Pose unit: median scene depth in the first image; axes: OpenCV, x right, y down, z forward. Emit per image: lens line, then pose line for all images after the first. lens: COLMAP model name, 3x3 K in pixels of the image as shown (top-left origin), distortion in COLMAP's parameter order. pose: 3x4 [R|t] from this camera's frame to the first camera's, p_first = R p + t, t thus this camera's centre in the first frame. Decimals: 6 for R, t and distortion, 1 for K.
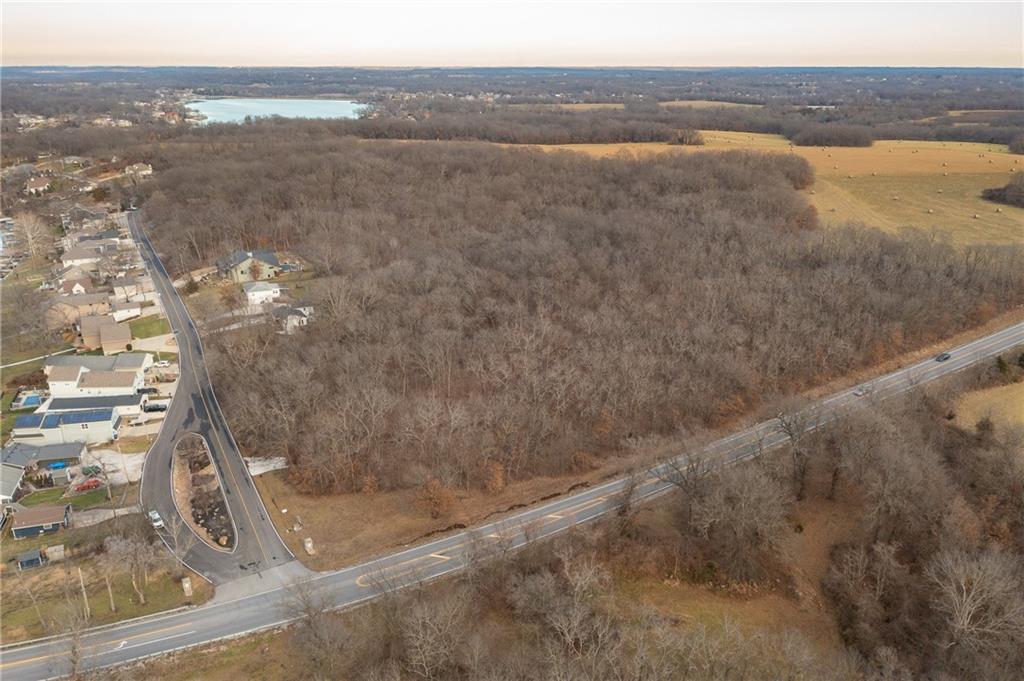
lens RADIAL K [[799.5, 0, 512.0], [0, 799.5, 340.5], [0, 0, 1]] dist [-0.001073, 0.011947]
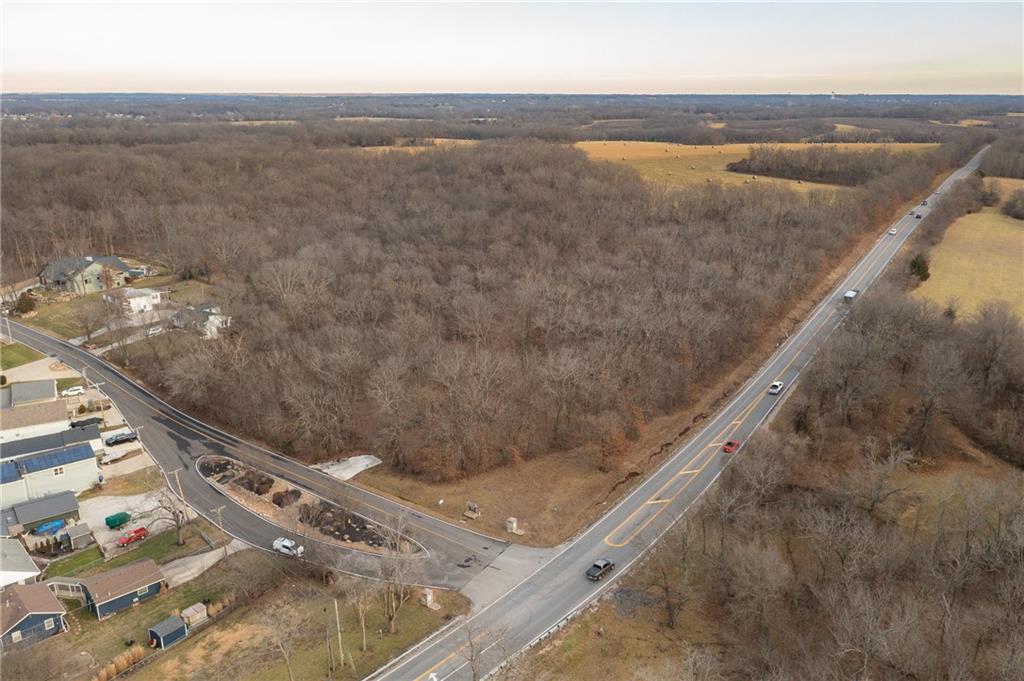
lens RADIAL K [[799.5, 0, 512.0], [0, 799.5, 340.5], [0, 0, 1]] dist [-0.001073, 0.011947]
pose [[0.899690, -0.127983, 0.417346, -0.451928], [0.140501, 0.990080, 0.000733, 0.047402], [-0.413300, 0.057978, 0.908747, 0.169720]]
